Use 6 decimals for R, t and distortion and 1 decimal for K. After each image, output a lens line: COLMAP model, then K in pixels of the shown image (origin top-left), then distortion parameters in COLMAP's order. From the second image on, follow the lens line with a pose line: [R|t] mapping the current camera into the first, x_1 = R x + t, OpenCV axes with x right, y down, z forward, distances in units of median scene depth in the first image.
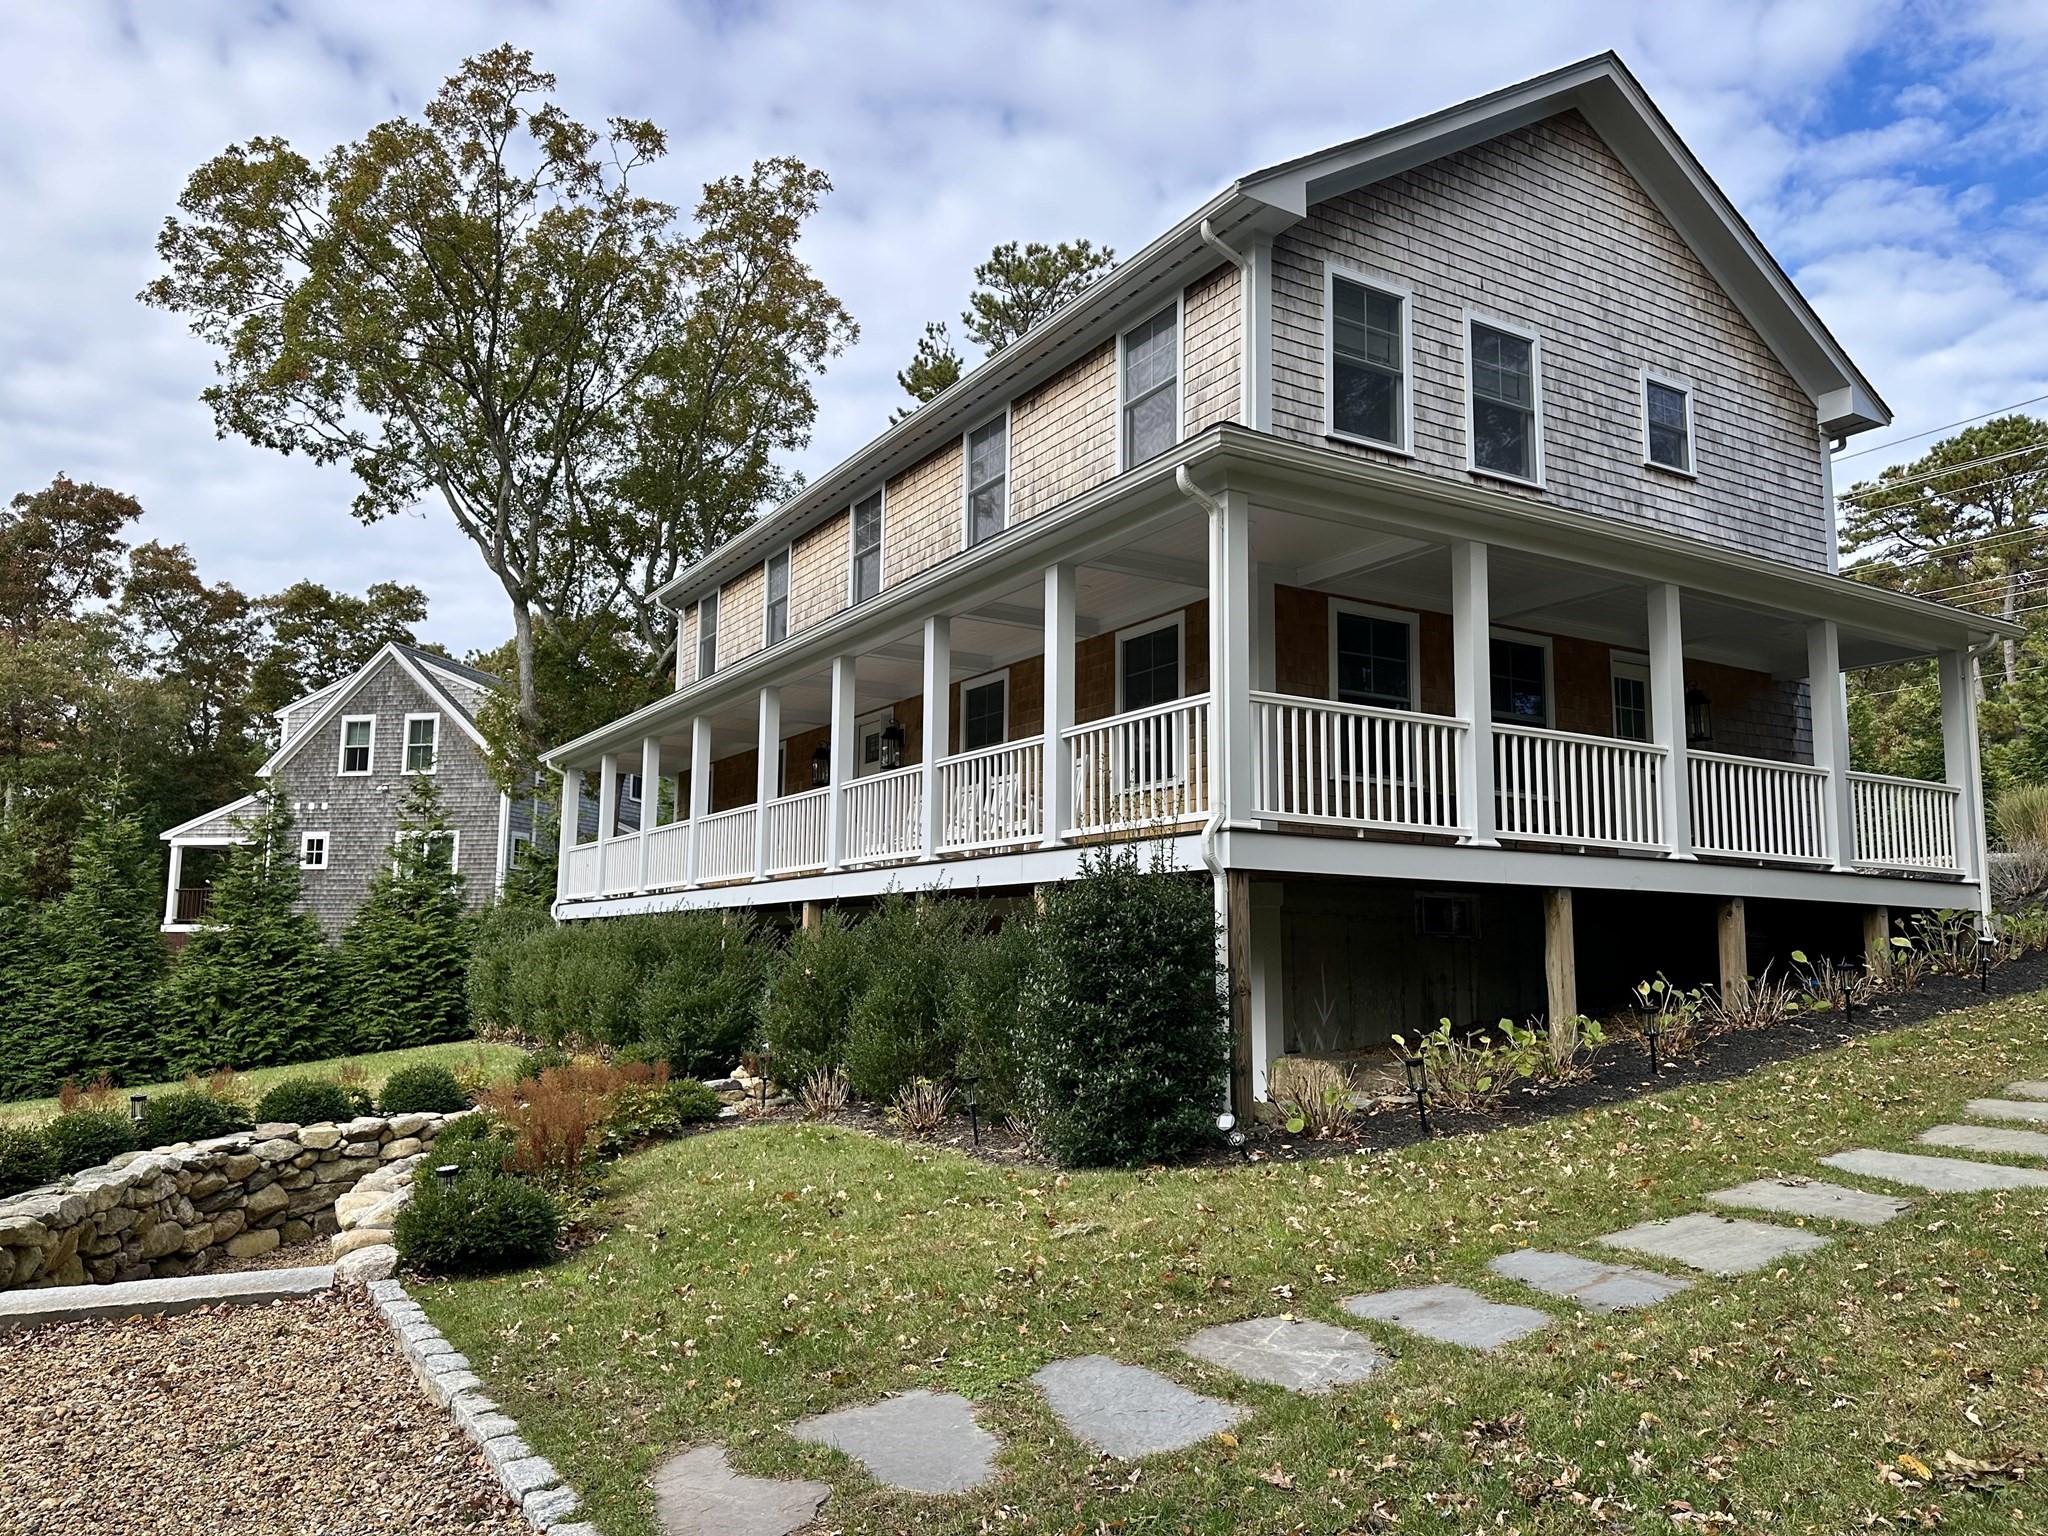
lens RADIAL K [[1430.8, 0, 1024.5], [0, 1430.8, 784.3], [0, 0, 1]] dist [0.079712, -0.001778]
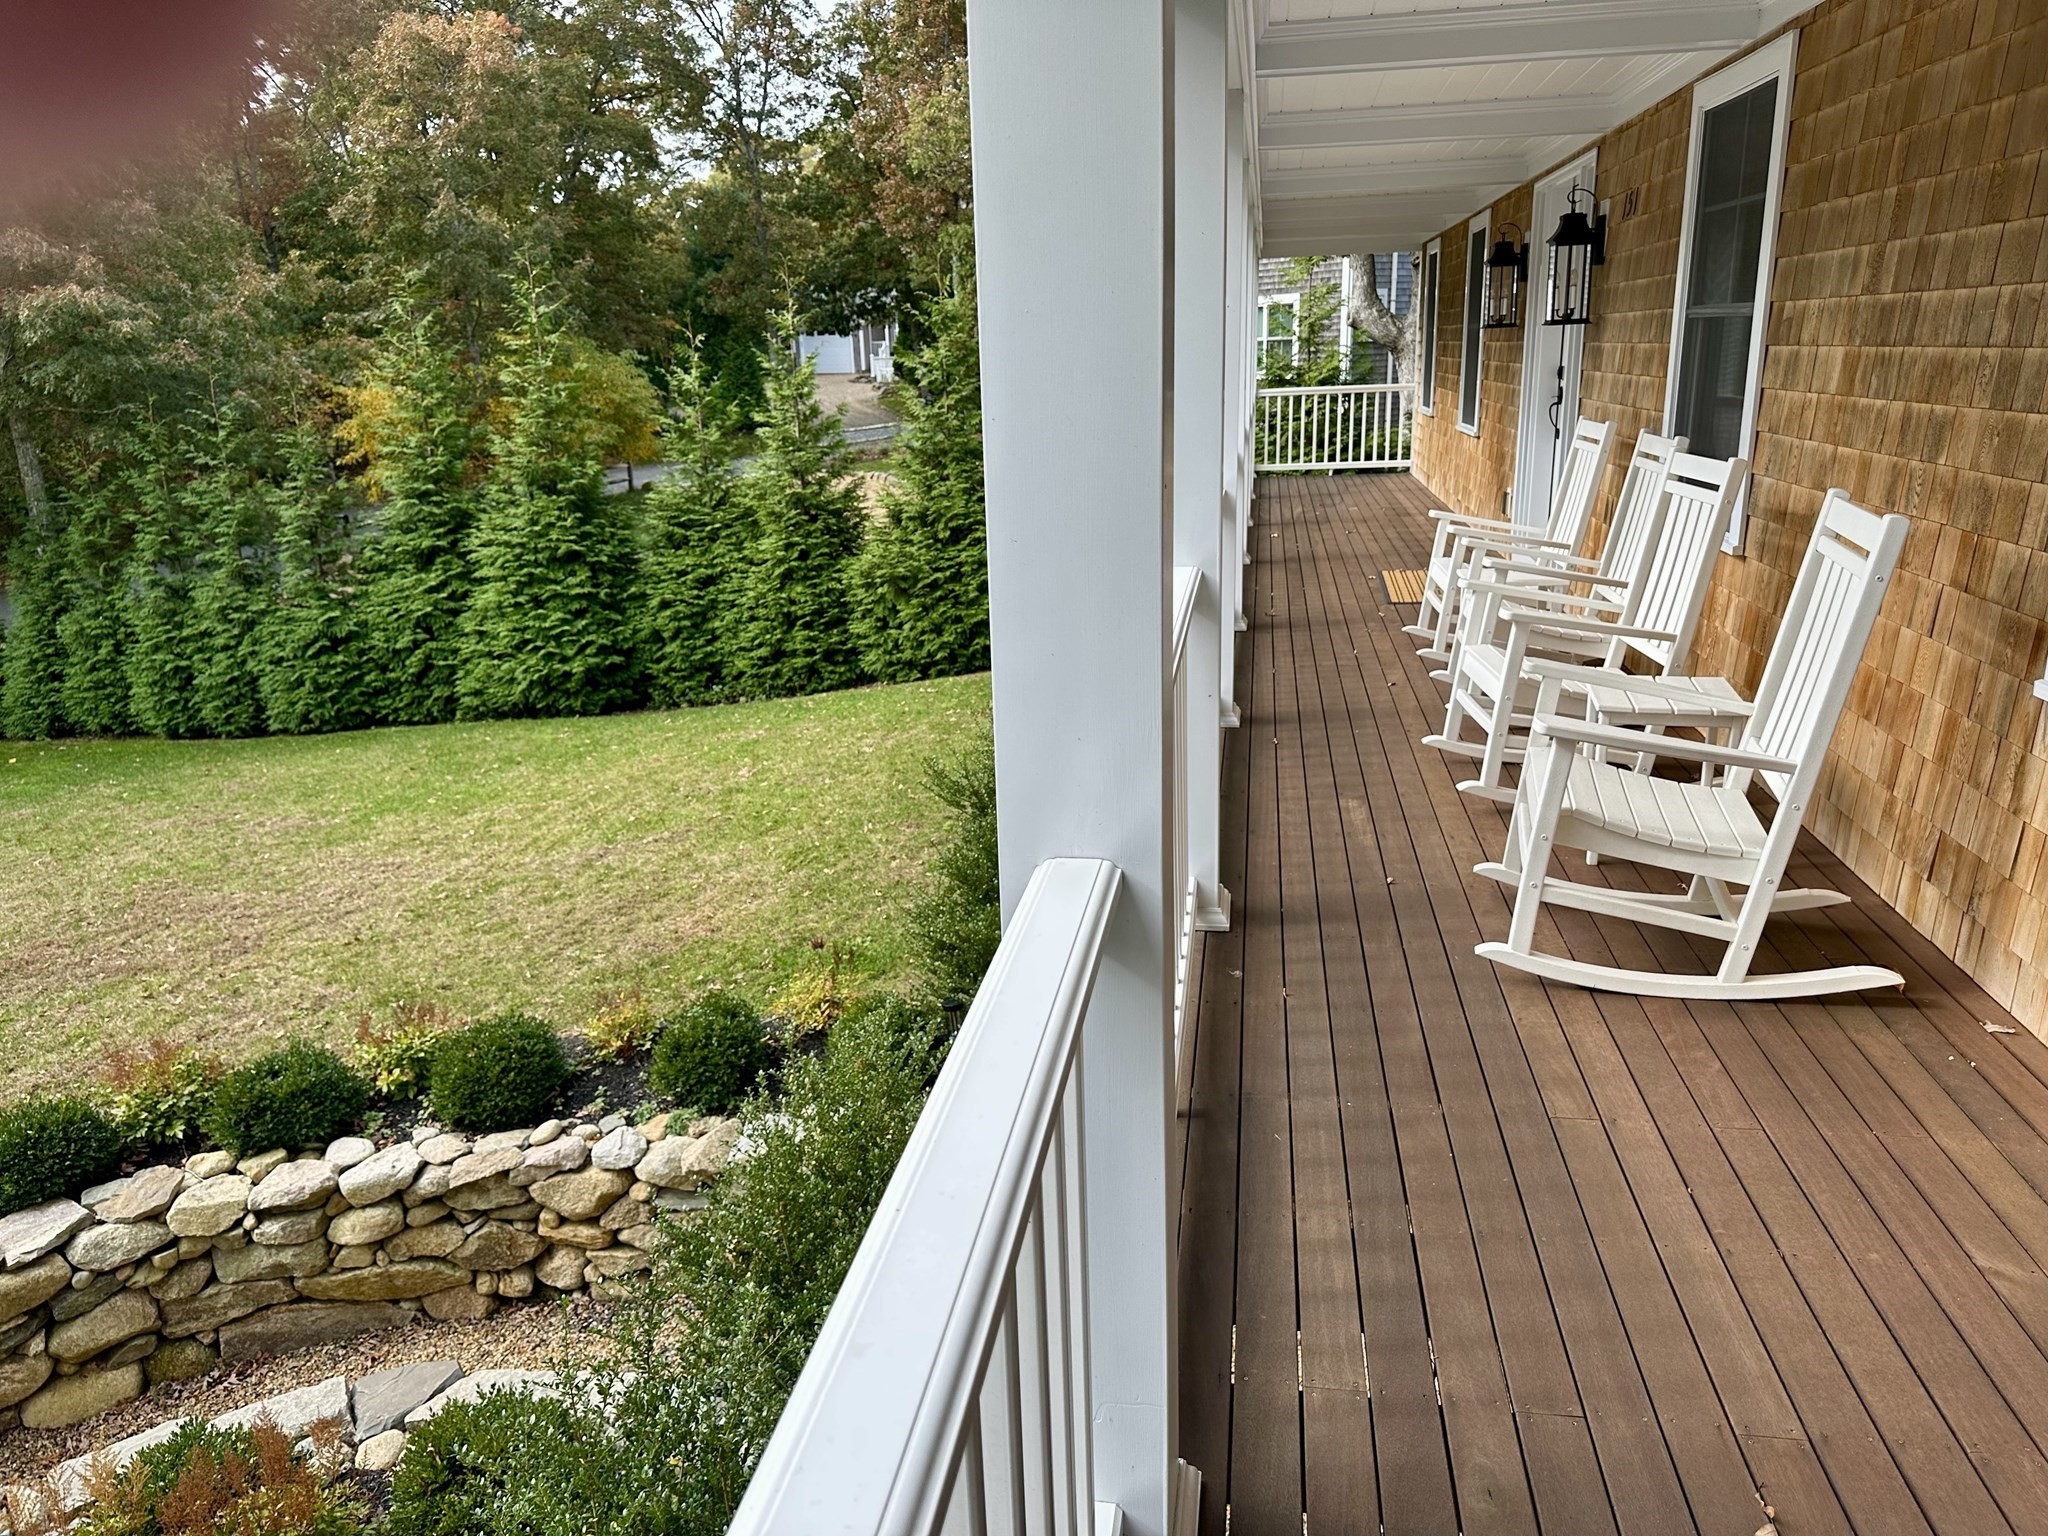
lens RADIAL K [[1430.8, 0, 1025.5], [0, 1430.8, 769.1], [0, 0, 1]] dist [0.079712, -0.001778]
pose [[0.751016, 0.157204, -0.641297, 0.056587], [0.117060, 0.924159, 0.363631, -0.050103], [0.649825, -0.348163, 0.675656, 0.469024]]
